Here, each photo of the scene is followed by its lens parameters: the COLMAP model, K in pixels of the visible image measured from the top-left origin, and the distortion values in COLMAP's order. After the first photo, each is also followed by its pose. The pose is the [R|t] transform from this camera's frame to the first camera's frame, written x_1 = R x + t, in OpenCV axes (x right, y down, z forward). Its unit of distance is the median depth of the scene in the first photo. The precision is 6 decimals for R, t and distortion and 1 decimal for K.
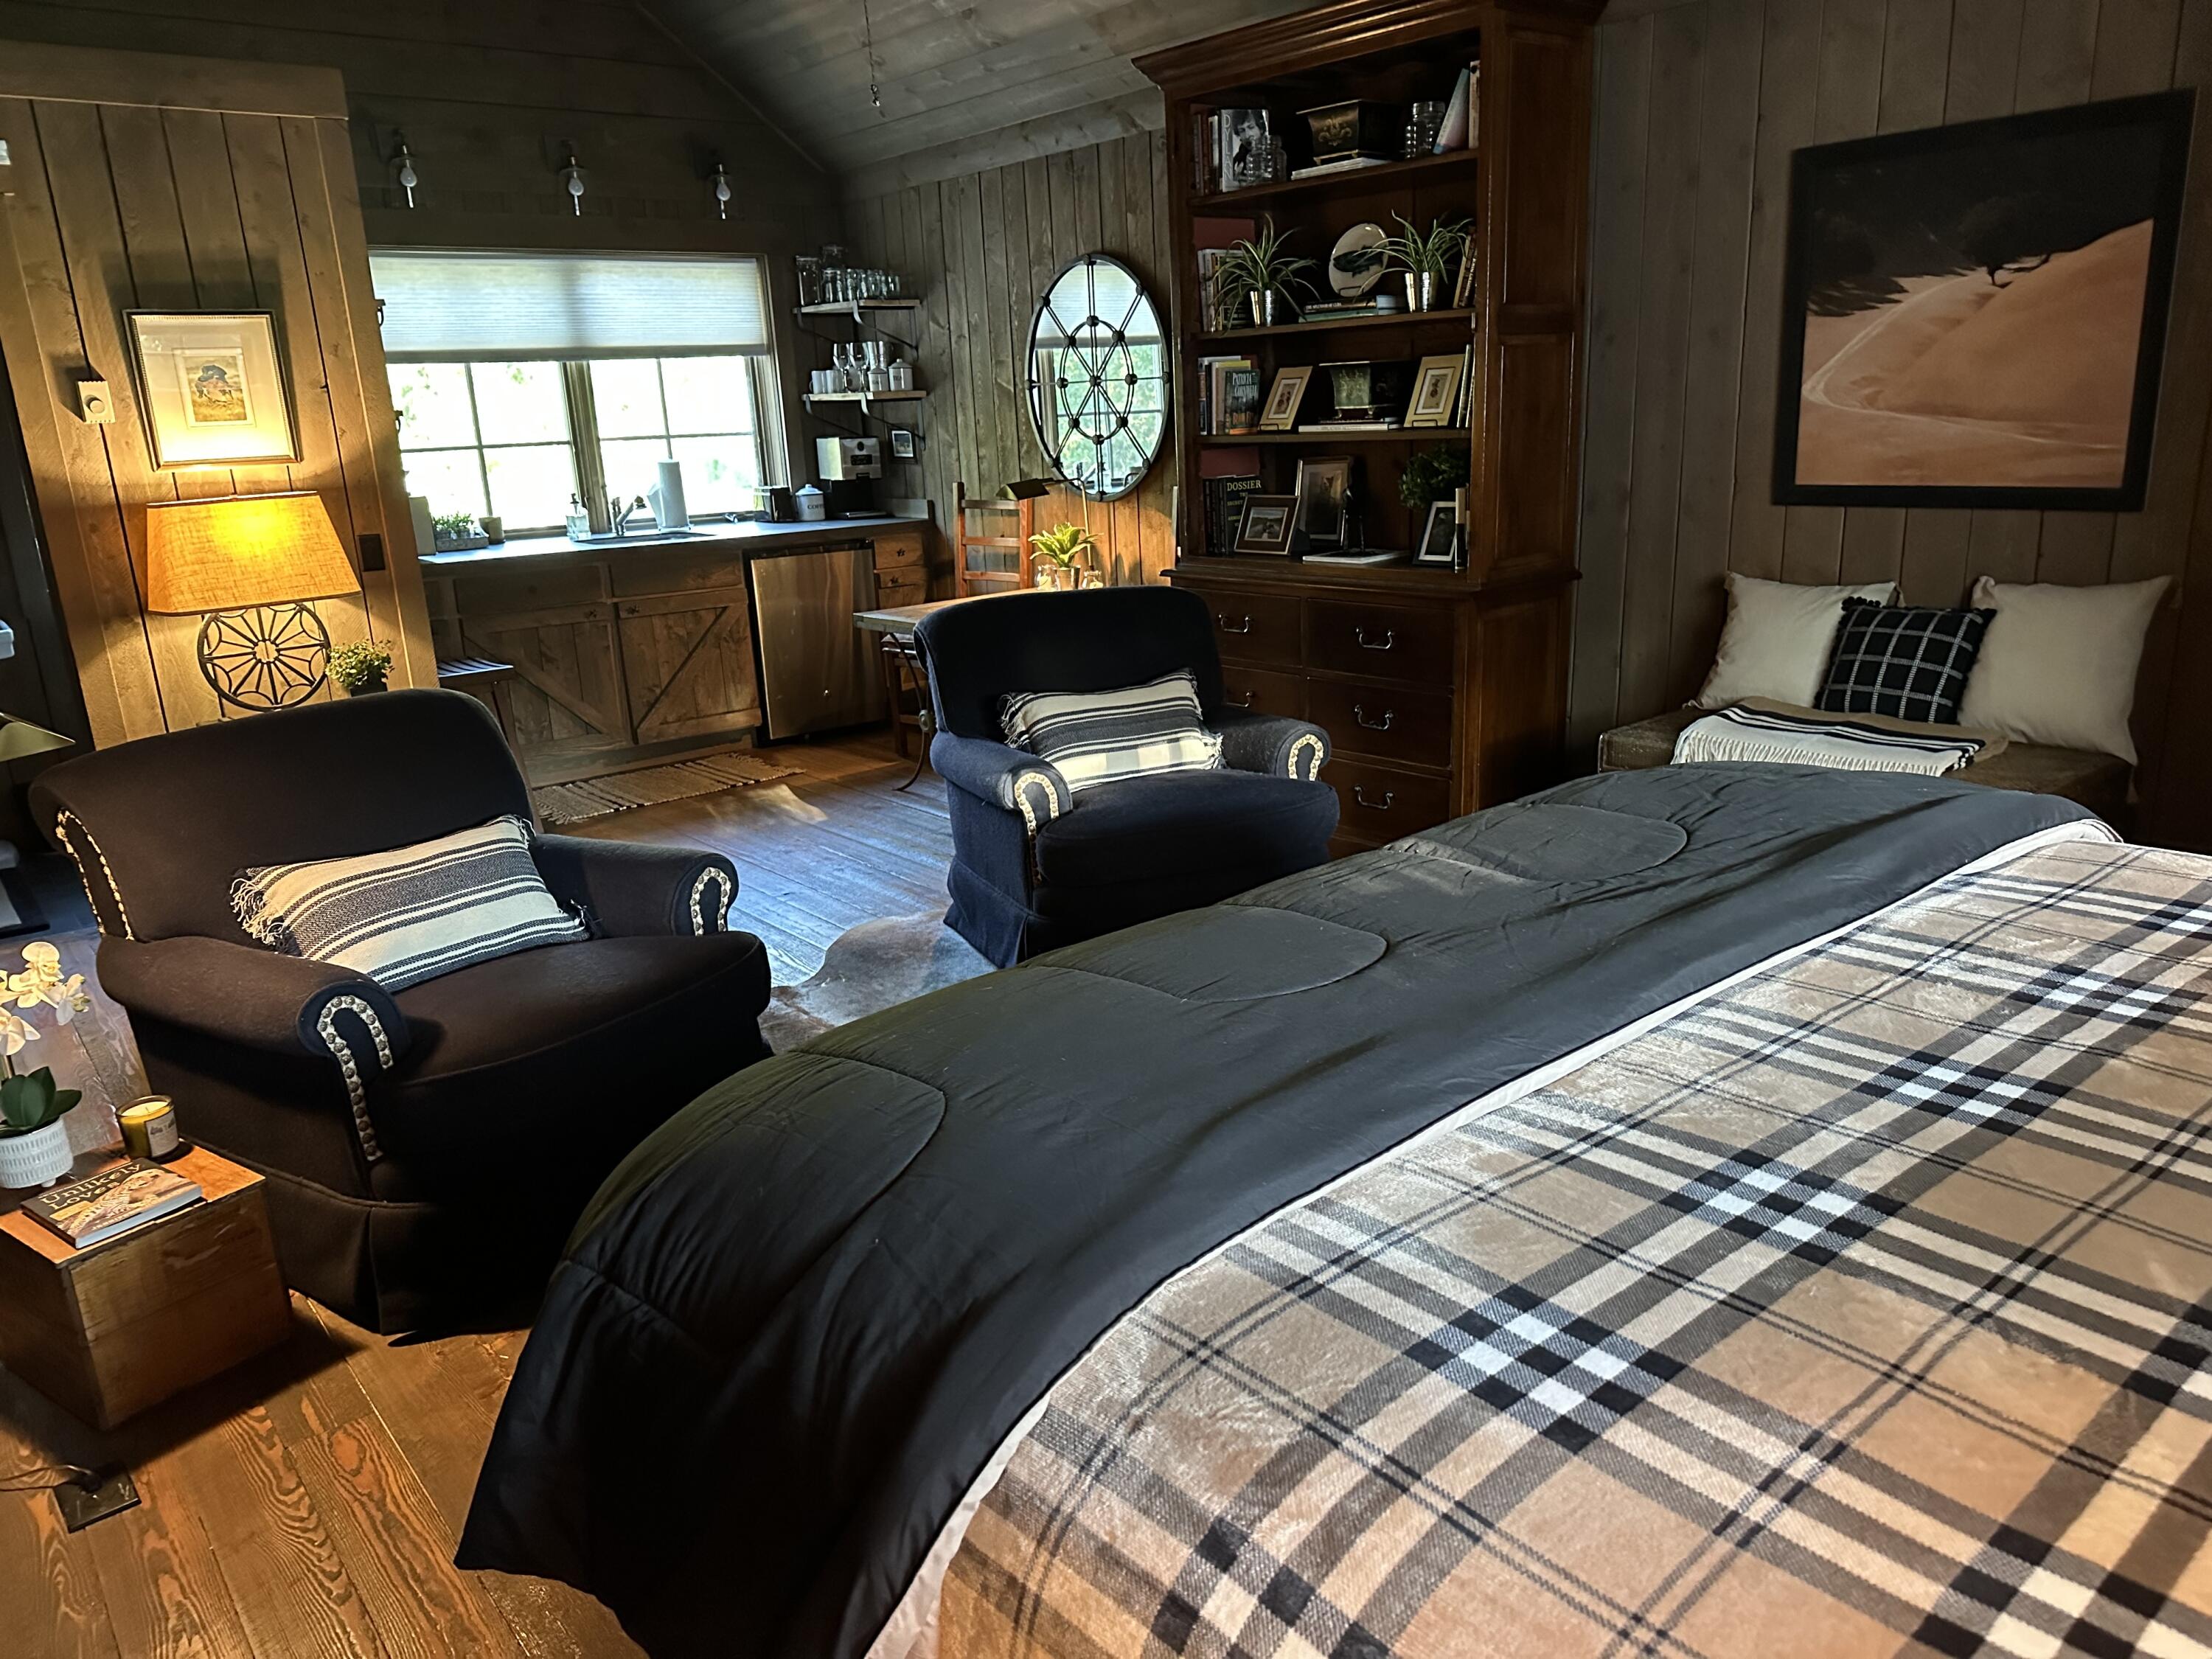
lens RADIAL K [[1557.9, 0, 1106.0], [0, 1557.9, 829.5], [0, 0, 1]] dist [-0.047851, -0.002060]
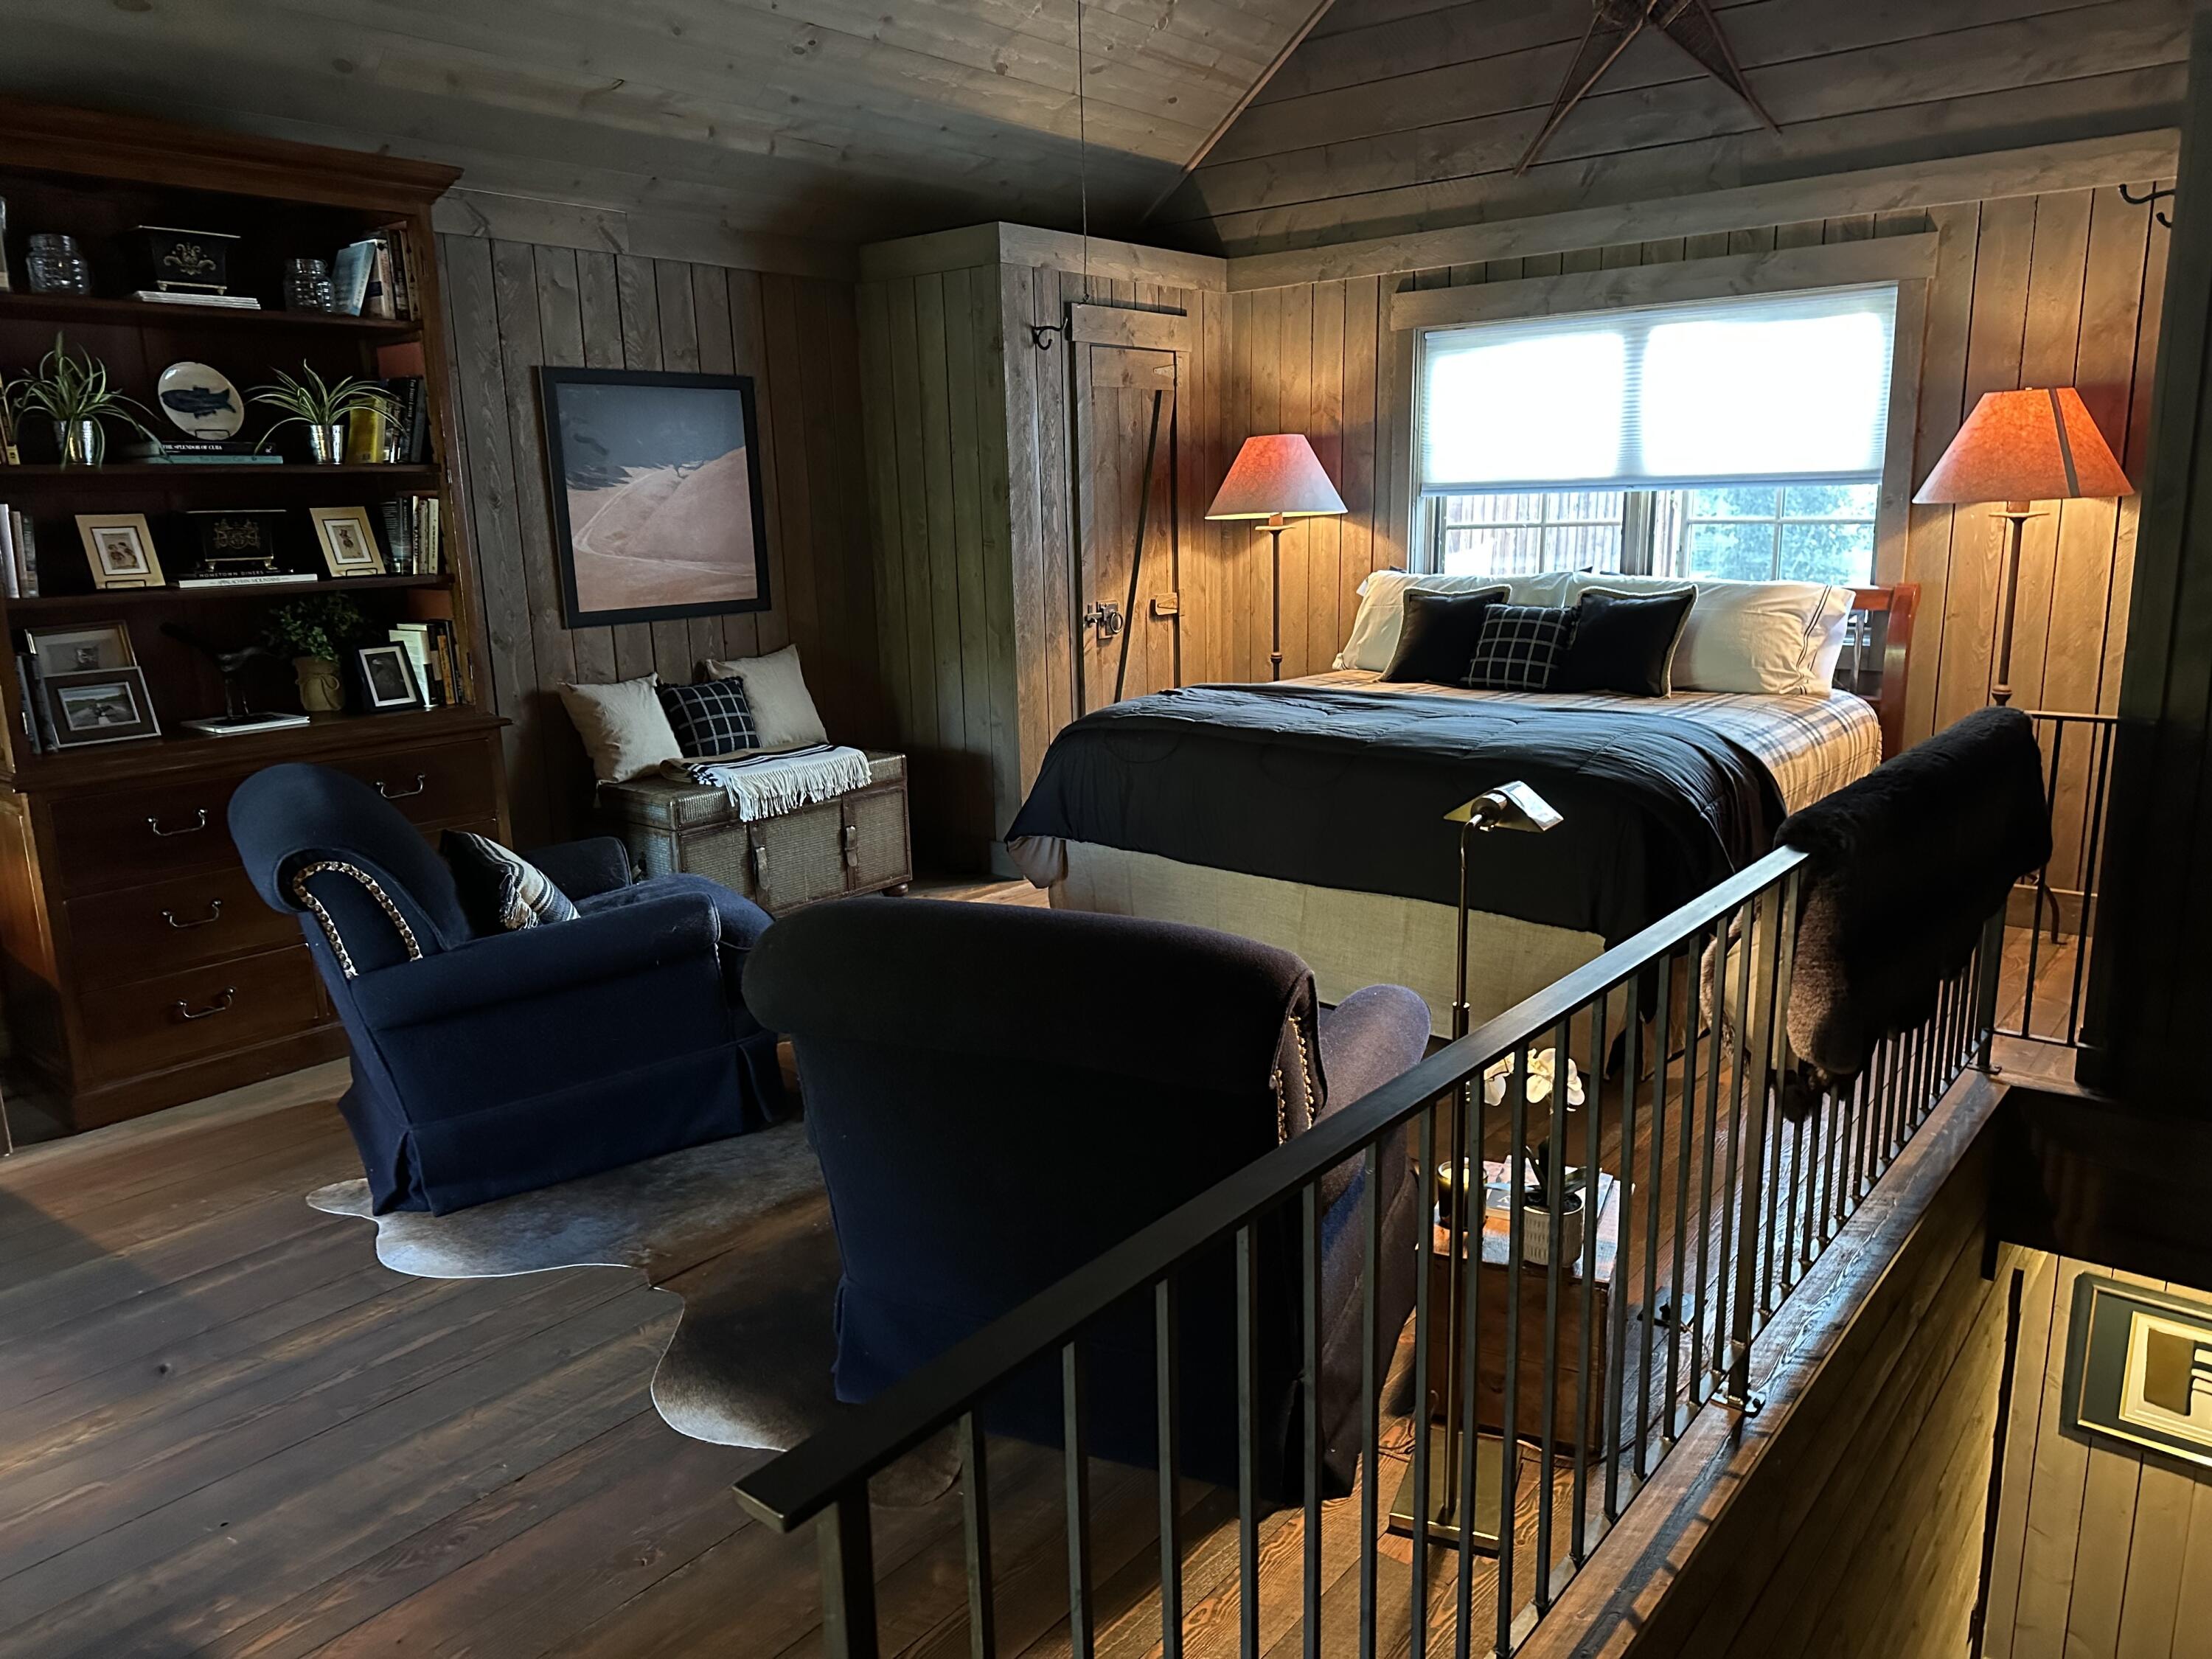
lens RADIAL K [[1557.9, 0, 1106.0], [0, 1557.9, 829.5], [0, 0, 1]] dist [-0.047851, -0.002060]
pose [[-0.184790, -0.147681, 0.971619, -1.018688], [0.287001, 0.937440, 0.197070, -0.188899], [-0.939938, 0.315272, -0.130845, 0.841185]]
